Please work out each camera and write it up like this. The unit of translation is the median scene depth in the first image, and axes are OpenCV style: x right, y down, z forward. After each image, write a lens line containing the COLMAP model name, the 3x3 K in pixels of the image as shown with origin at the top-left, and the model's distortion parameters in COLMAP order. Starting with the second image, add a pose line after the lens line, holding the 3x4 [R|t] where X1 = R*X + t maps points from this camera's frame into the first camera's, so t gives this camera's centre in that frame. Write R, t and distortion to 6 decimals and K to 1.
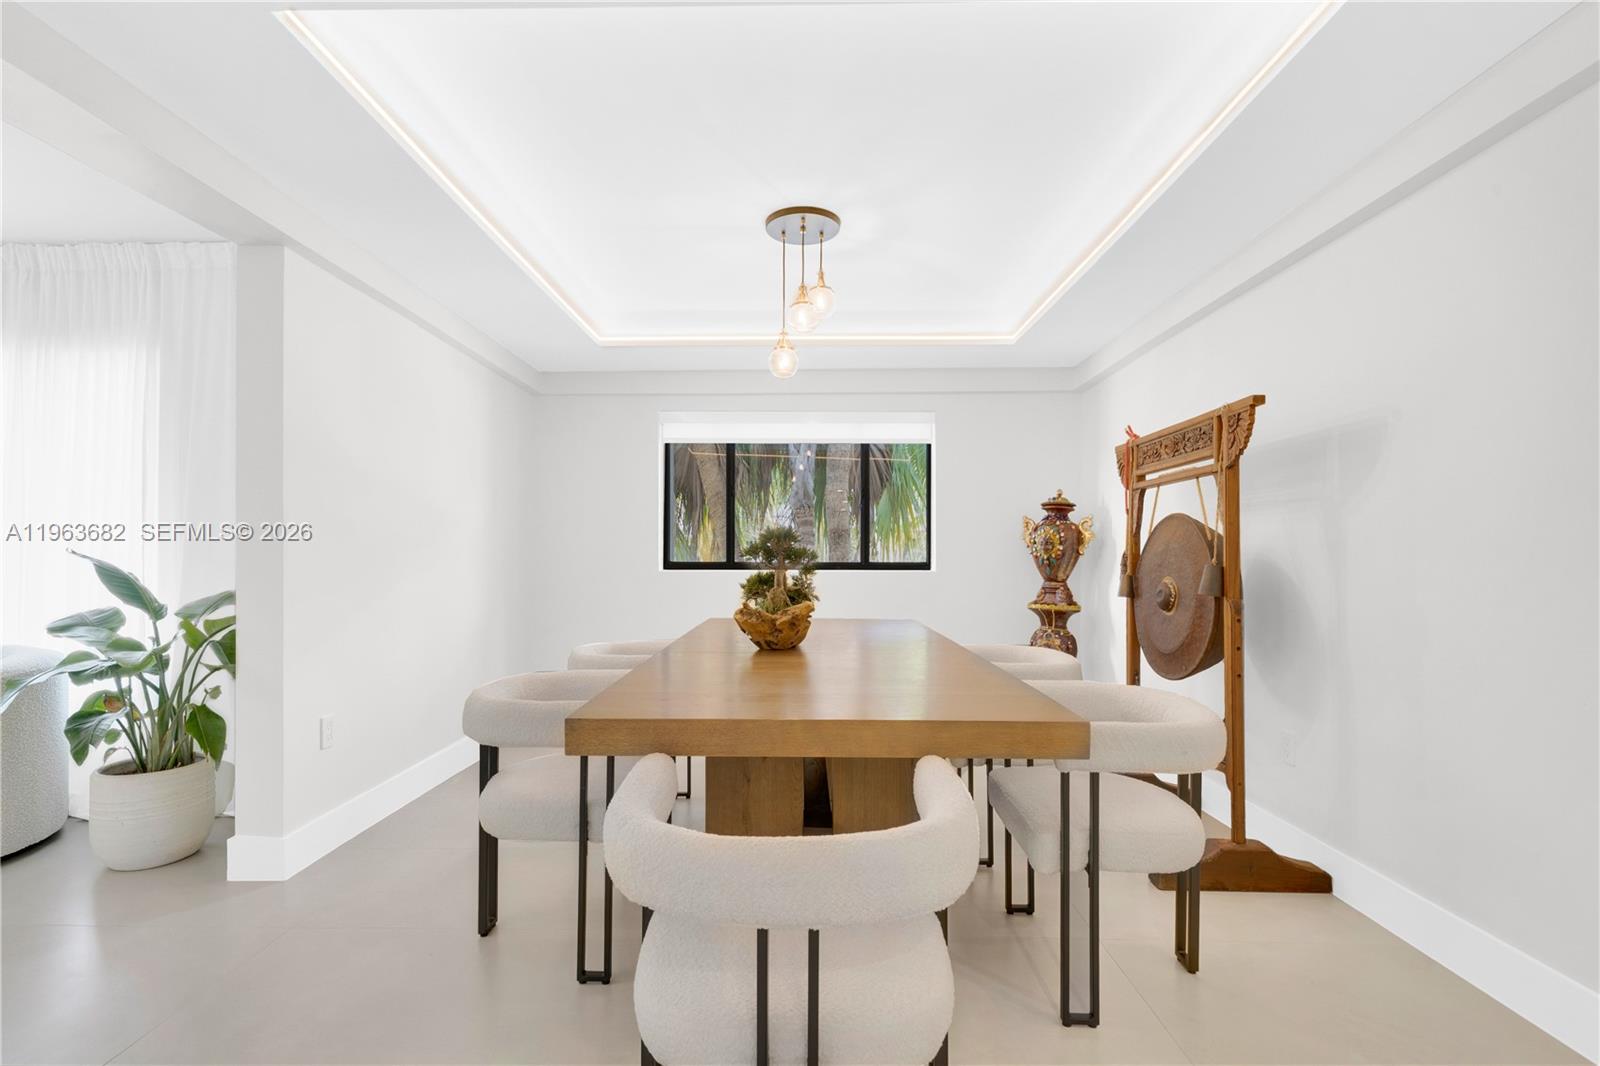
lens RADIAL K [[793.7, 0, 803.0], [0, 793.7, 527.3], [0, 0, 1]] dist [0.001896, -0.000402]
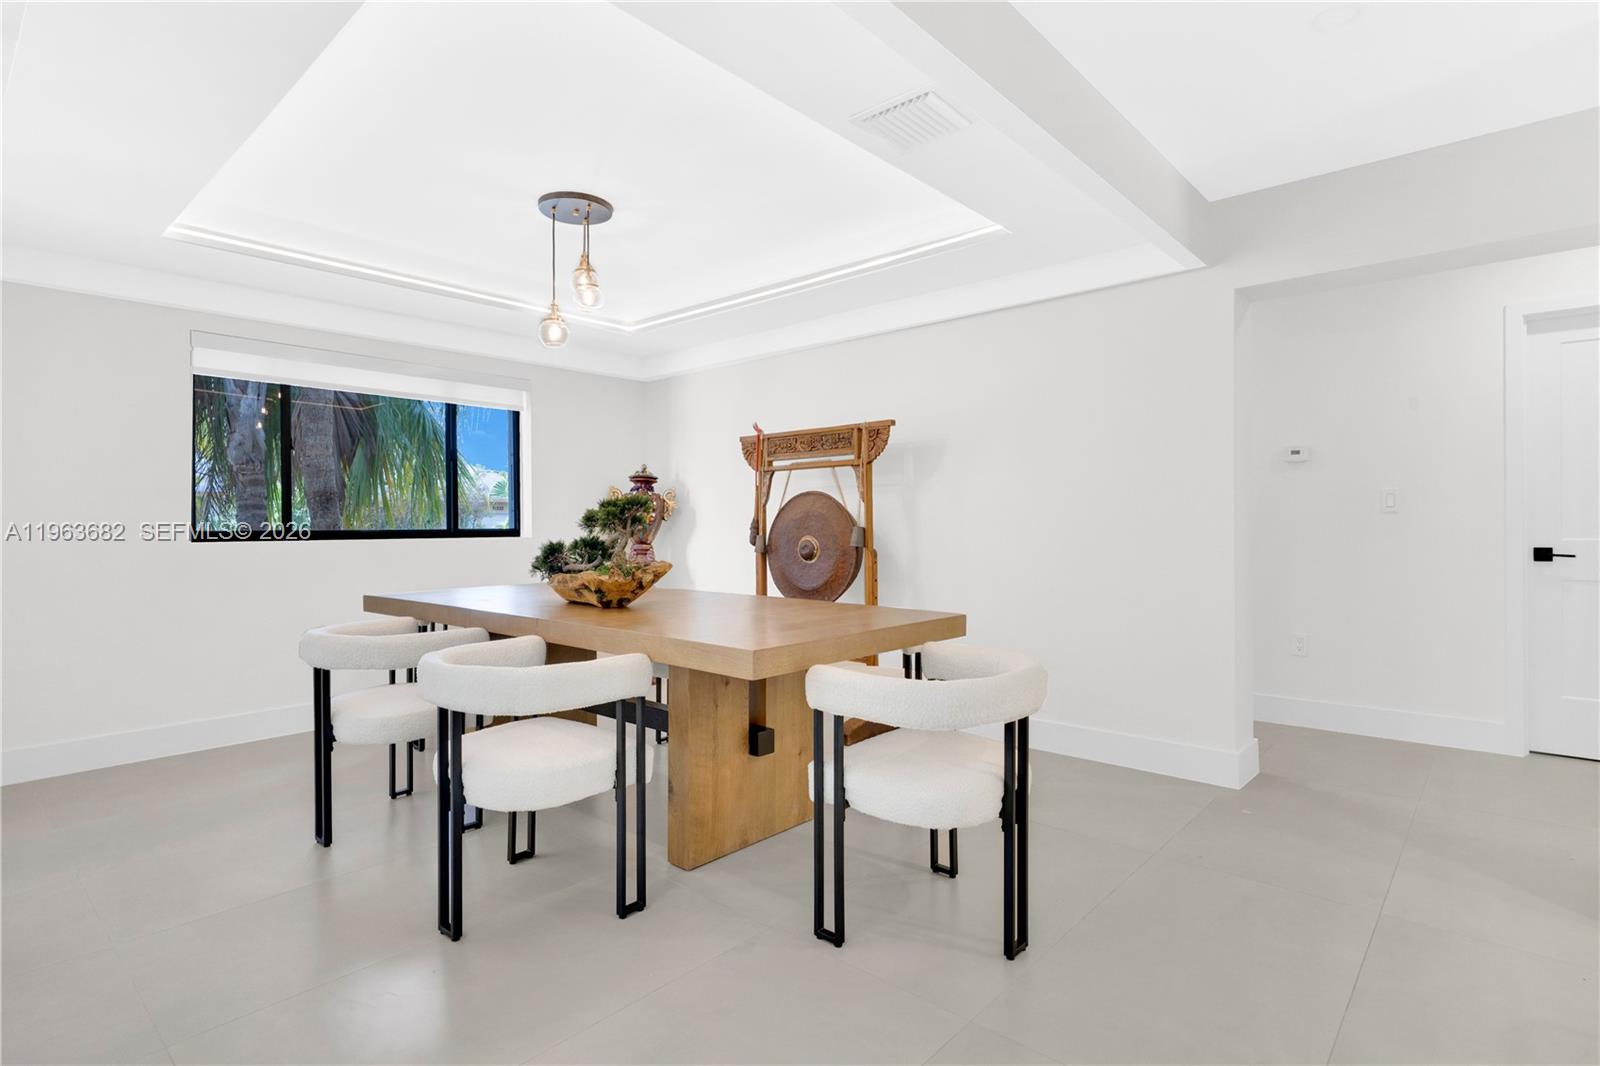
lens RADIAL K [[793.7, 0, 799.9], [0, 793.7, 528.2], [0, 0, 1]] dist [0.001896, -0.000402]
pose [[0.665572, -0.012304, 0.746232, -0.494792], [-0.022623, 0.999072, 0.036650, -0.002431], [-0.745990, -0.041275, 0.664676, 0.054979]]
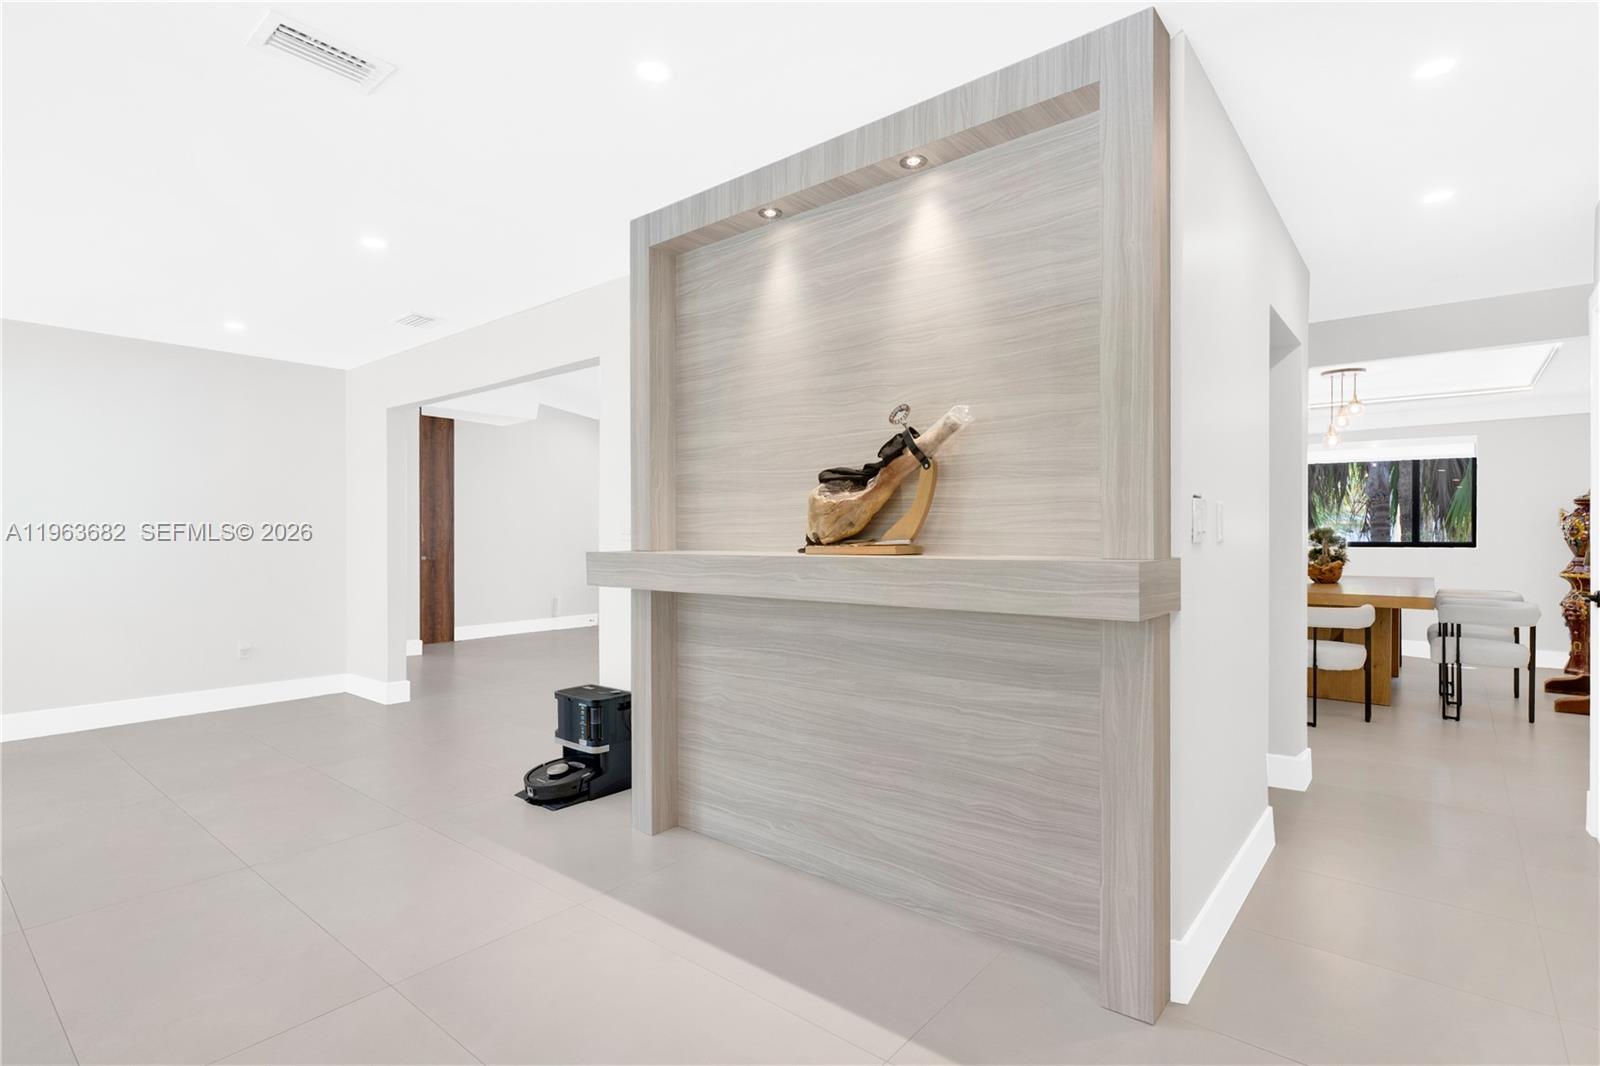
lens RADIAL K [[793.7, 0, 791.4], [0, 793.7, 534.3], [0, 0, 1]] dist [0.001896, -0.000402]
pose [[0.777428, 0.001585, -0.628970, 0.142069], [0.025286, 0.999110, 0.033772, -0.063710], [0.628463, -0.042160, 0.776696, -1.134554]]
